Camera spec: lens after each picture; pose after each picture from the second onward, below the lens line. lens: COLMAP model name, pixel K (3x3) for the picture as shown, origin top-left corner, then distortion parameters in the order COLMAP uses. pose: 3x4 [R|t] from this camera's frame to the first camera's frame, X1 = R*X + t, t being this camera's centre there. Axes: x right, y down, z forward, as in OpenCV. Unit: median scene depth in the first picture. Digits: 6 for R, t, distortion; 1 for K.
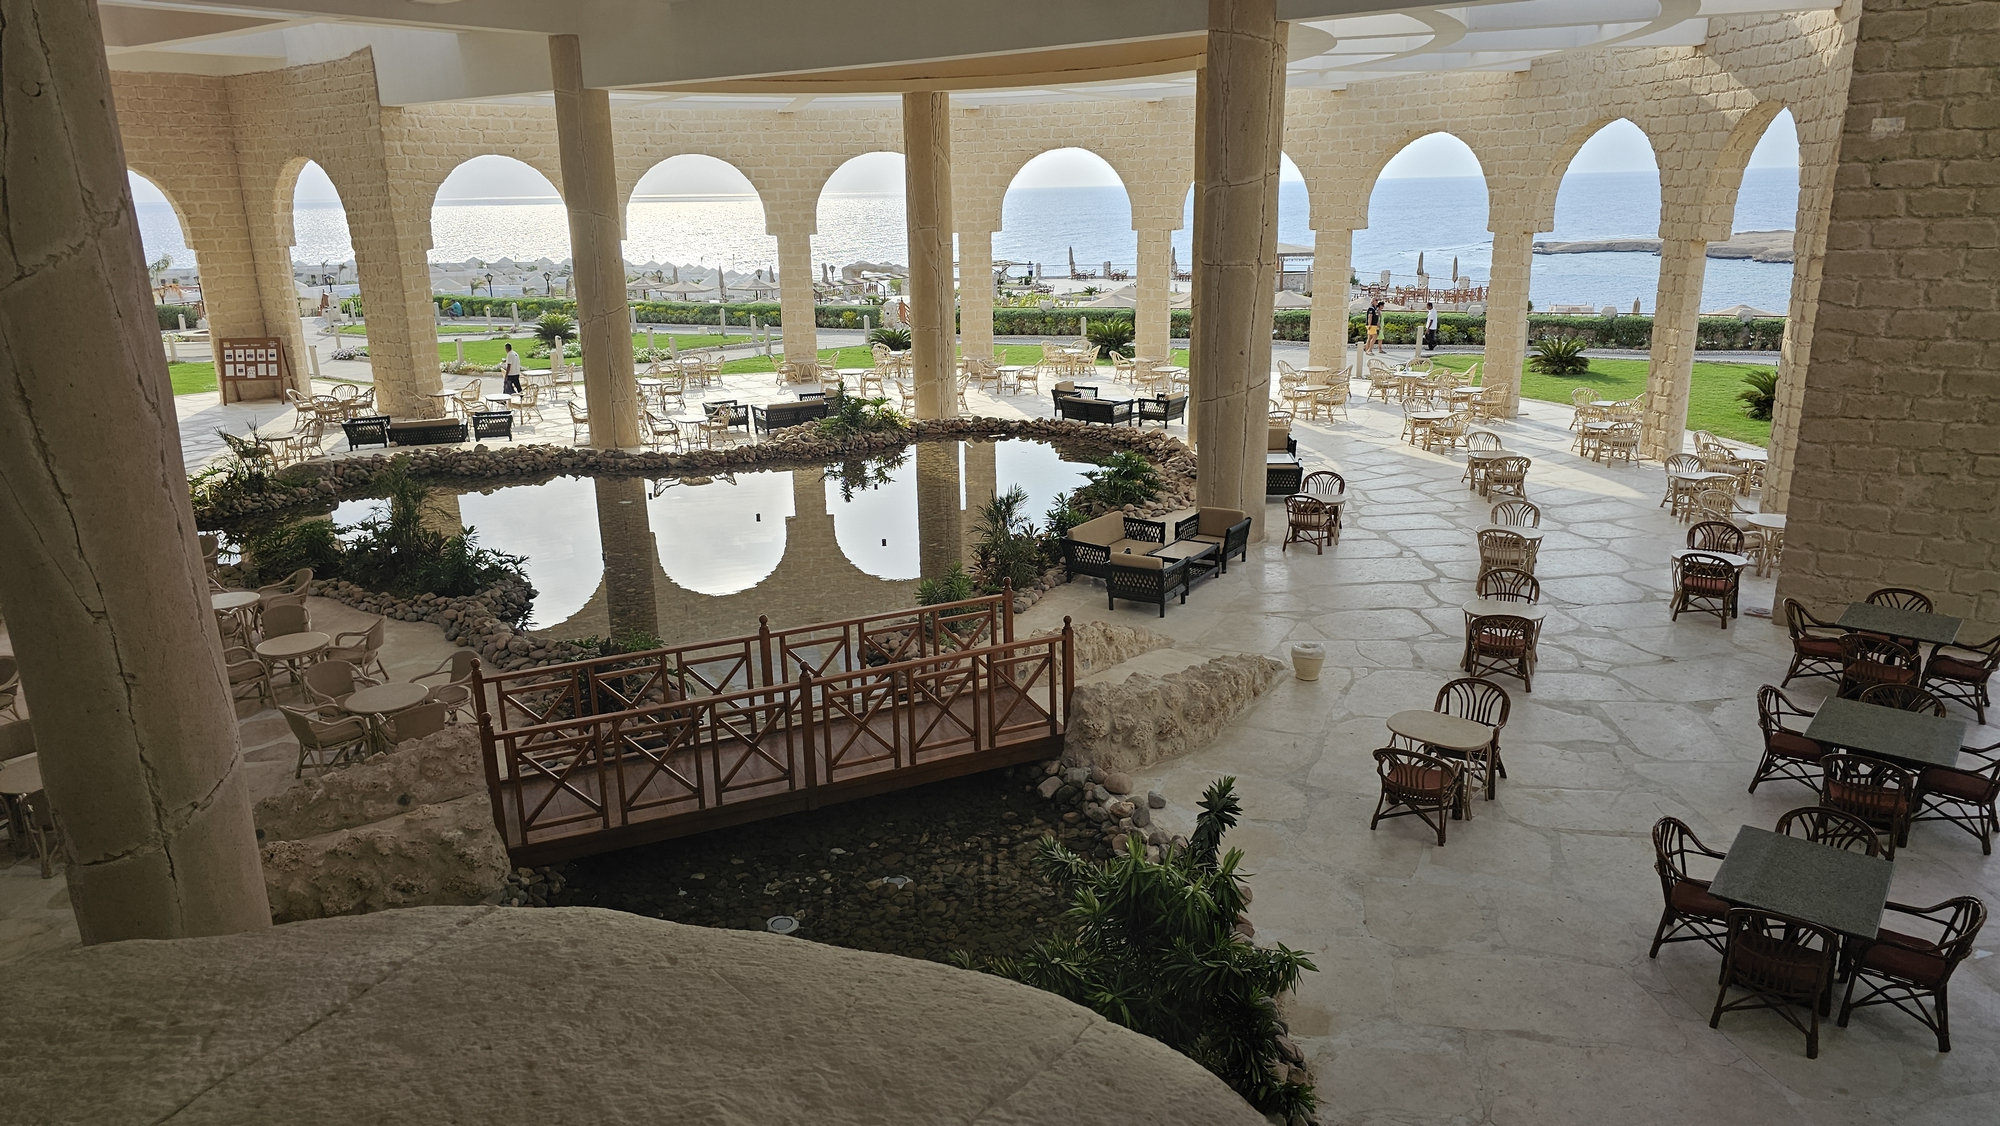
lens RADIAL K [[1354.3, 0, 998.5], [0, 1354.3, 553.7], [0, 0, 1]] dist [0.034852, -0.015364]
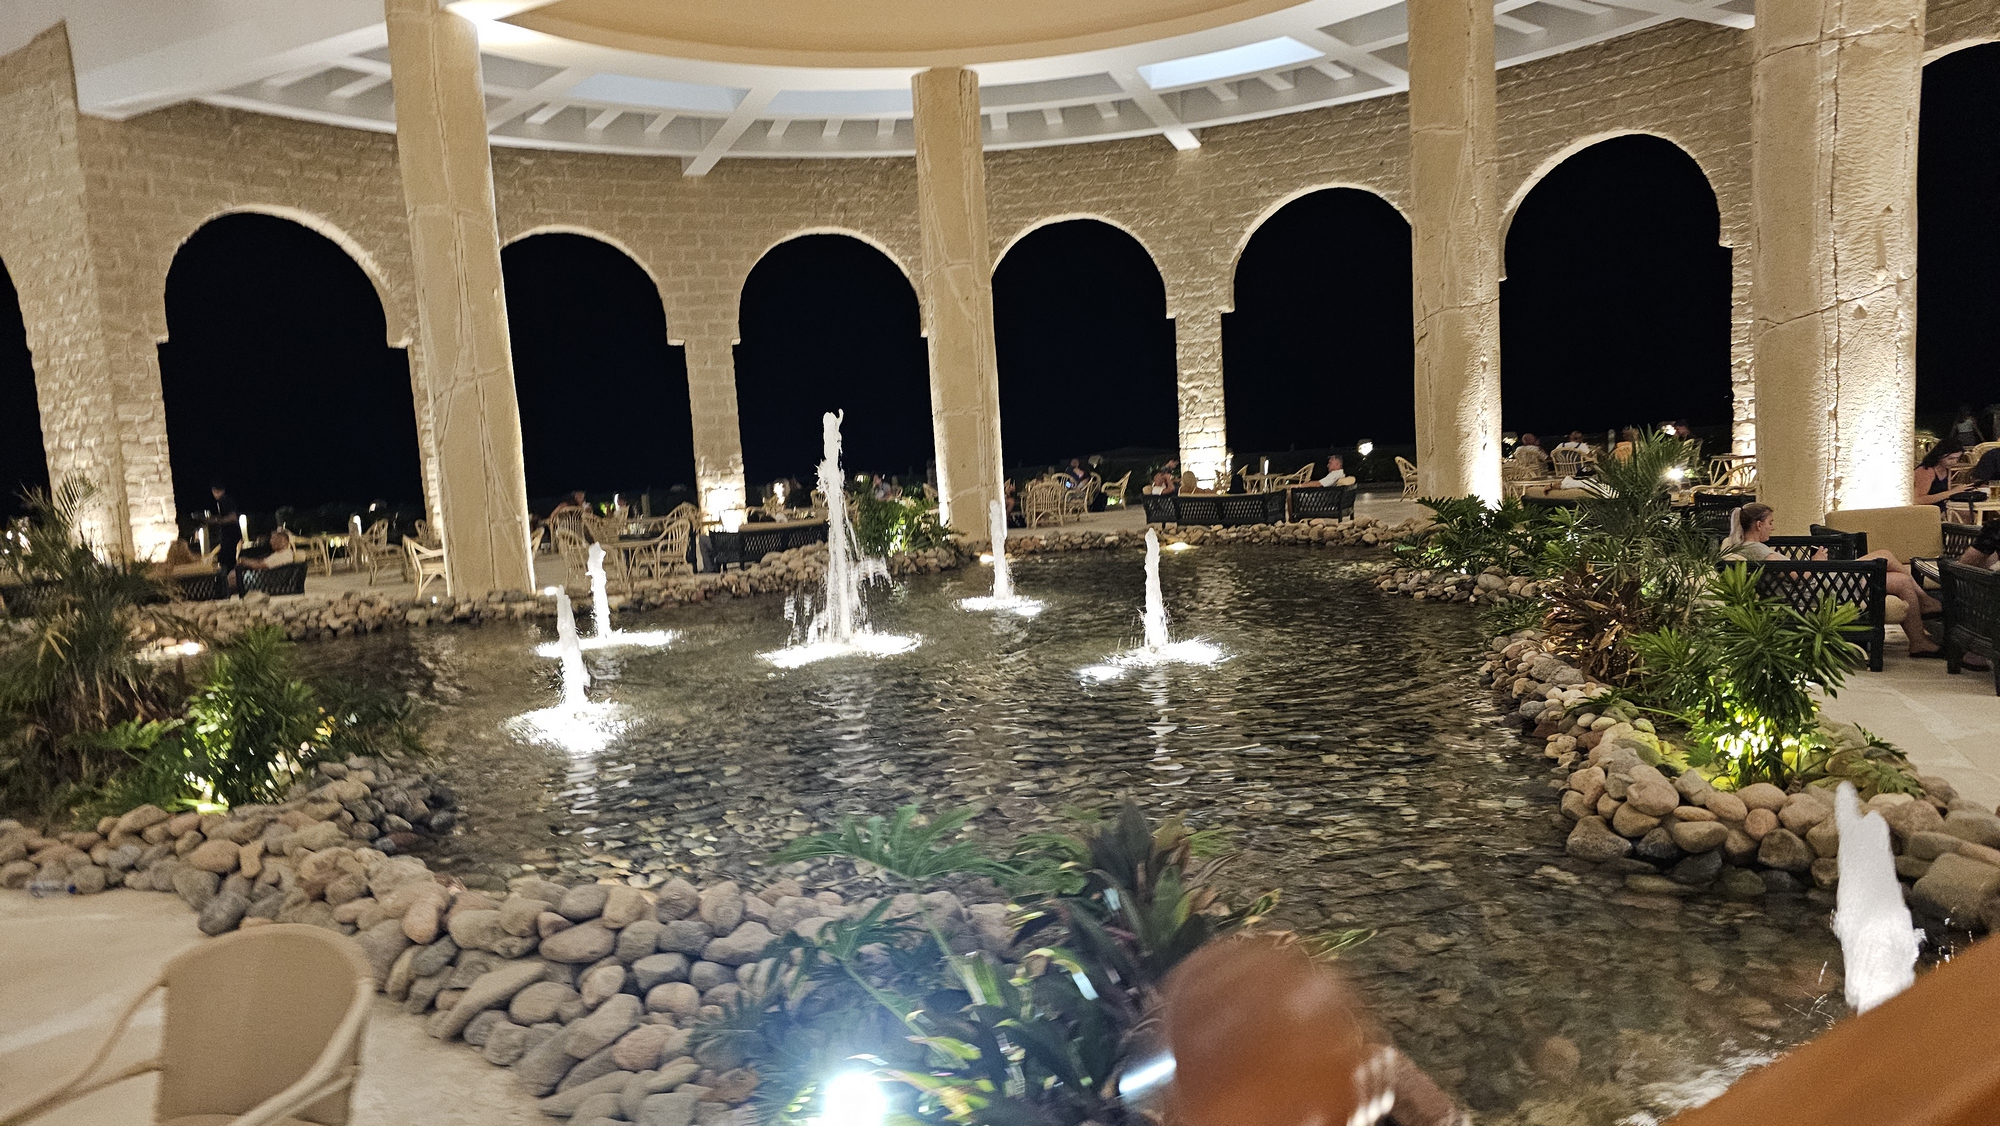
lens RADIAL K [[1354.3, 0, 1003.7], [0, 1354.3, 578.6], [0, 0, 1]] dist [0.034852, -0.015364]
pose [[0.984885, -0.057628, 0.163341, -0.170360], [0.084419, 0.983148, -0.162154, 0.031005], [-0.151244, 0.173492, 0.973153, 0.410086]]
